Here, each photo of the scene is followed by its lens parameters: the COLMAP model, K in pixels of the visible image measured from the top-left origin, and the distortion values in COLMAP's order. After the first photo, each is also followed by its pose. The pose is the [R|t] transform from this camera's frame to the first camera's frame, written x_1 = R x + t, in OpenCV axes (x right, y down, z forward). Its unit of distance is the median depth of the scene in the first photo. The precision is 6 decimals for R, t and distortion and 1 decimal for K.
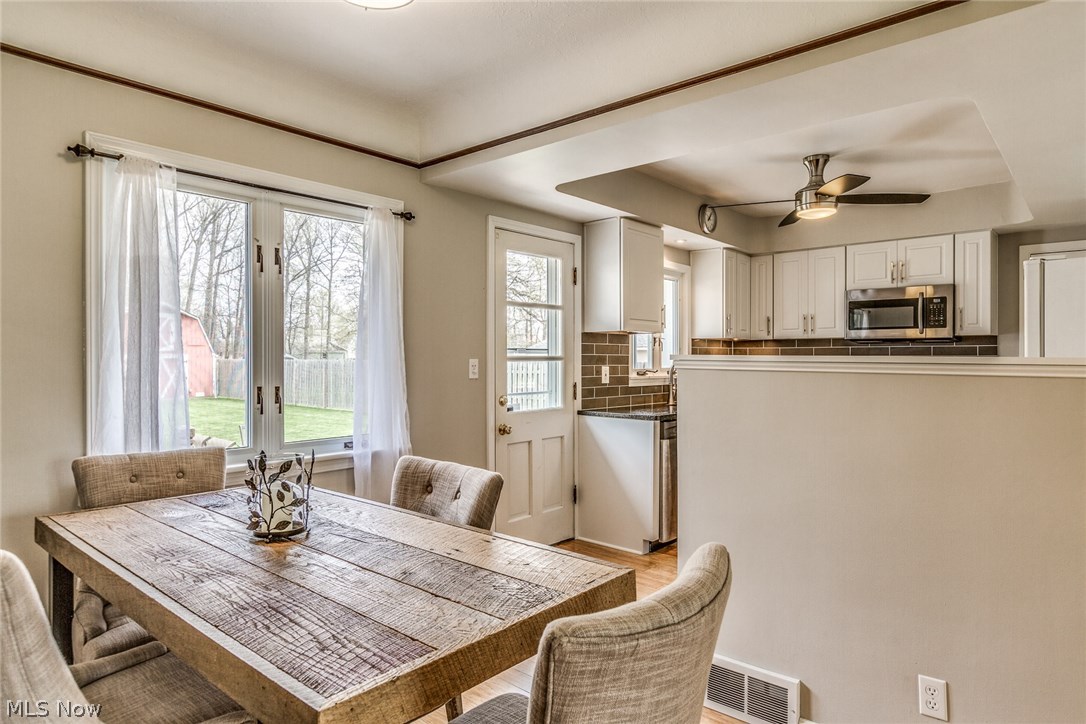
lens RADIAL K [[638.4, 0, 543.7], [0, 638.4, 362.4], [0, 0, 1]] dist [0.004389, 0.000086]
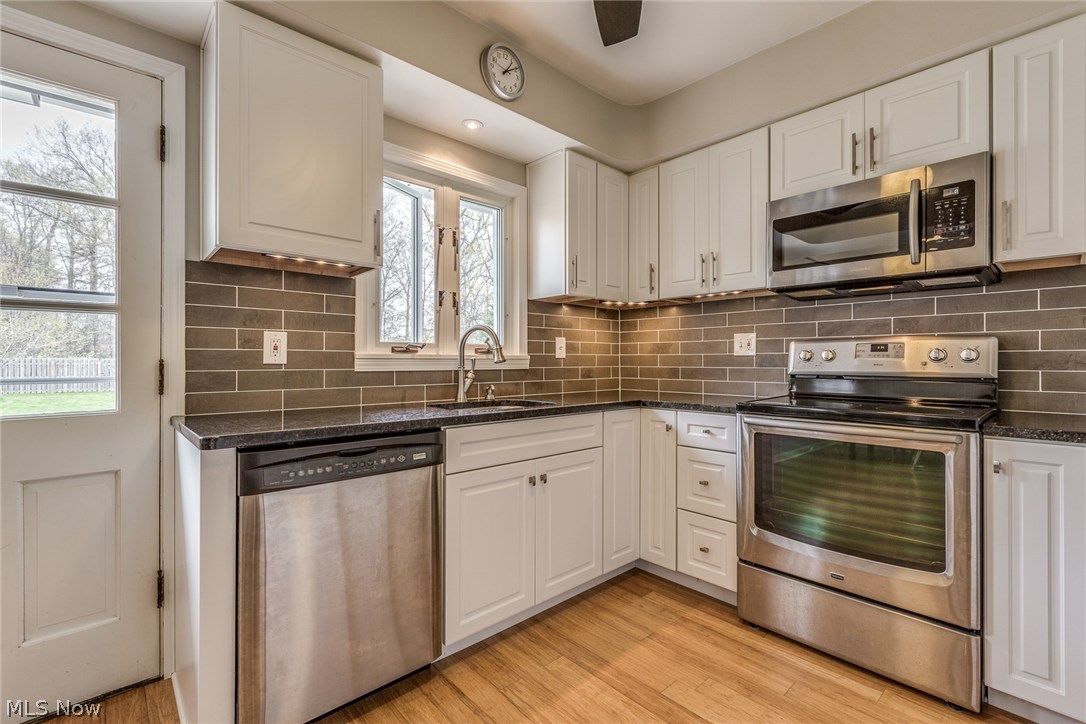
lens RADIAL K [[478.2, 0, 543.2], [0, 478.2, 357.3], [0, 0, 1]] dist [0.001304, -0.000099]
pose [[0.994186, 0.000061, -0.107680, 0.343901], [-0.001185, 0.999946, -0.010372, 0.029966], [0.107674, 0.010440, 0.994131, 0.601597]]
